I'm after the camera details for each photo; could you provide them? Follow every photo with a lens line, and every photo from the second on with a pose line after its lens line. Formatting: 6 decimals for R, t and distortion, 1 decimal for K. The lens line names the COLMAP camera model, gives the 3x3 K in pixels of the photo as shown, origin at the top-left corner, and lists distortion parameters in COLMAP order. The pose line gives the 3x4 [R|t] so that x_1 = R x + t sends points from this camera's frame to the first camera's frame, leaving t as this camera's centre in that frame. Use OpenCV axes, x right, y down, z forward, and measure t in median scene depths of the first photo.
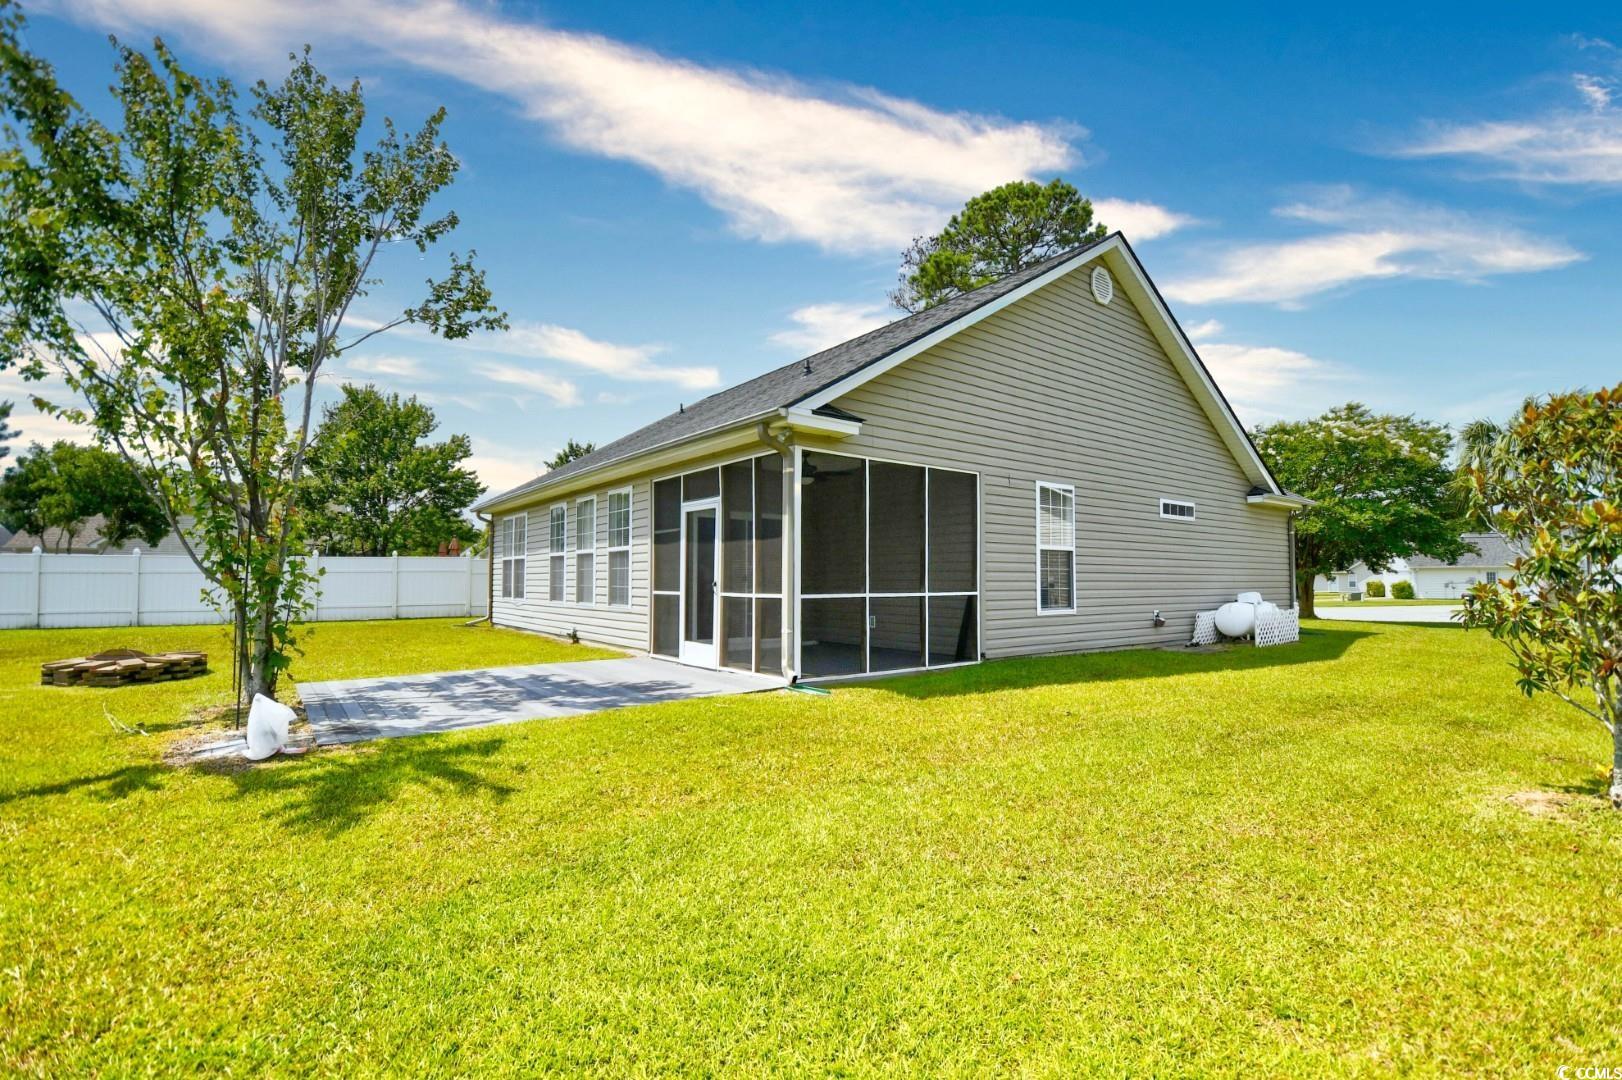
lens RADIAL K [[722.0, 0, 818.0], [0, 722.0, 554.7], [0, 0, 1]] dist [0.018401, -0.021797]
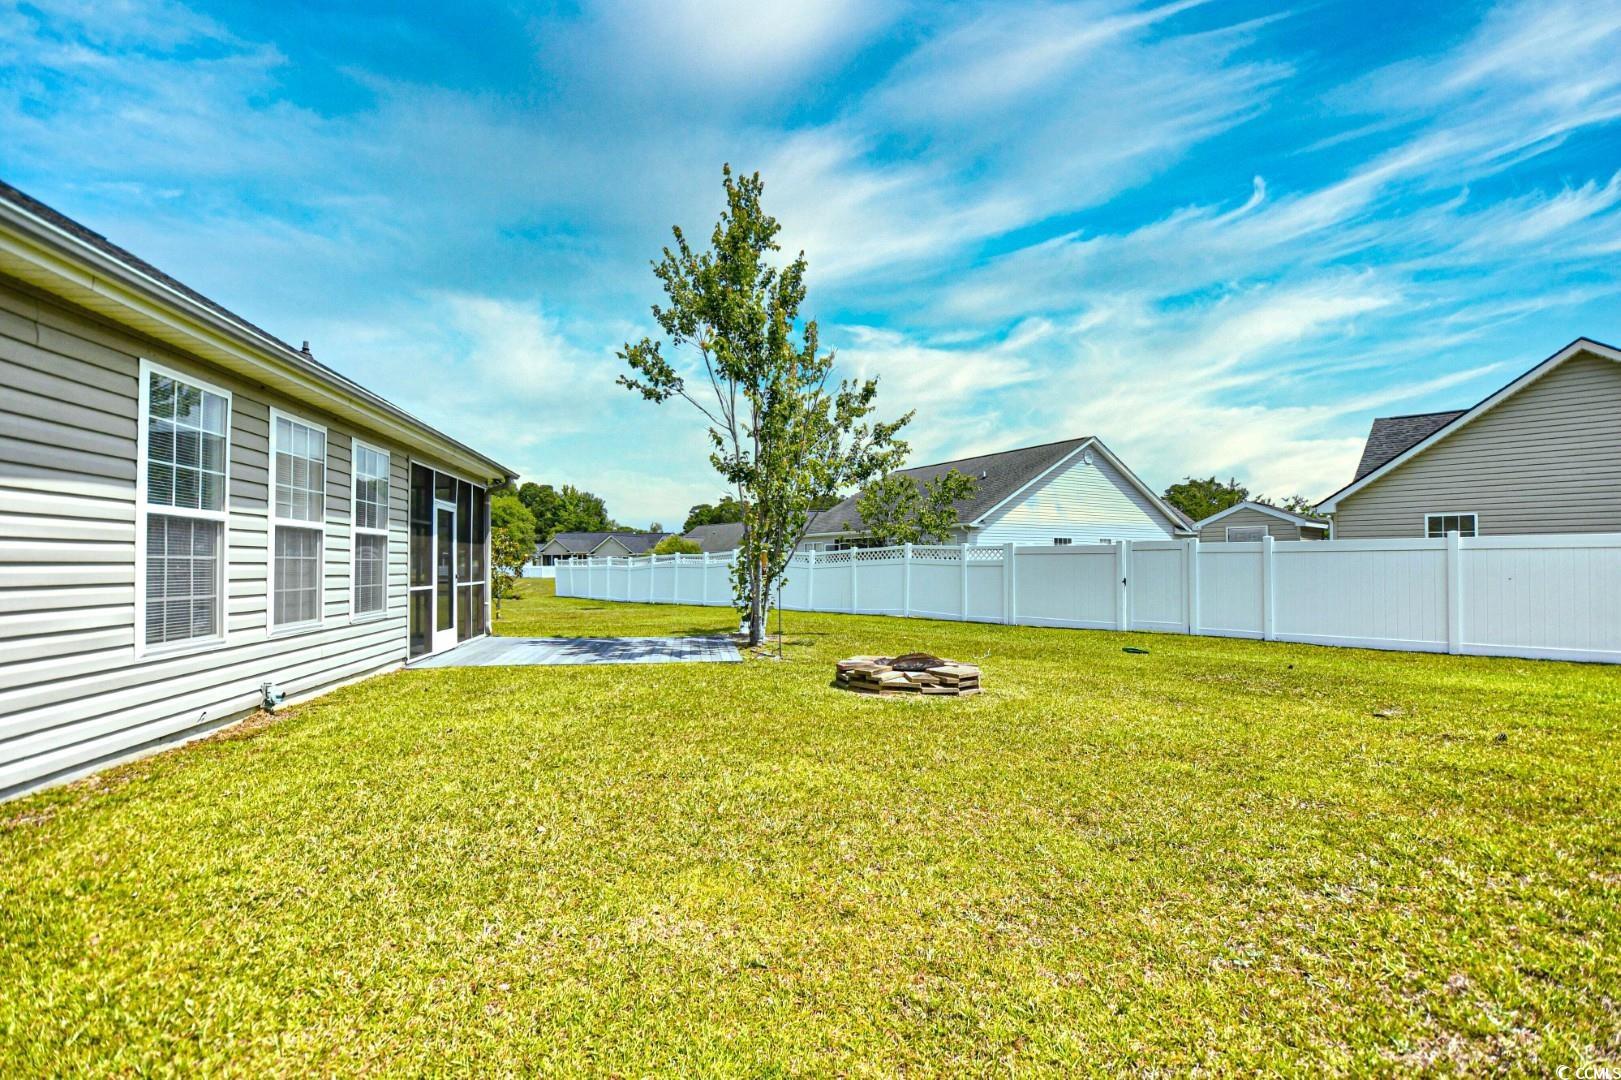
lens RADIAL K [[721.6, 0, 817.5], [0, 721.6, 554.7], [0, 0, 1]] dist [0.018401, -0.021797]
pose [[-0.865780, 0.022355, 0.499926, -1.146361], [0.000389, 0.999031, -0.044000, 0.052138], [-0.500425, -0.037900, -0.864950, 1.586612]]
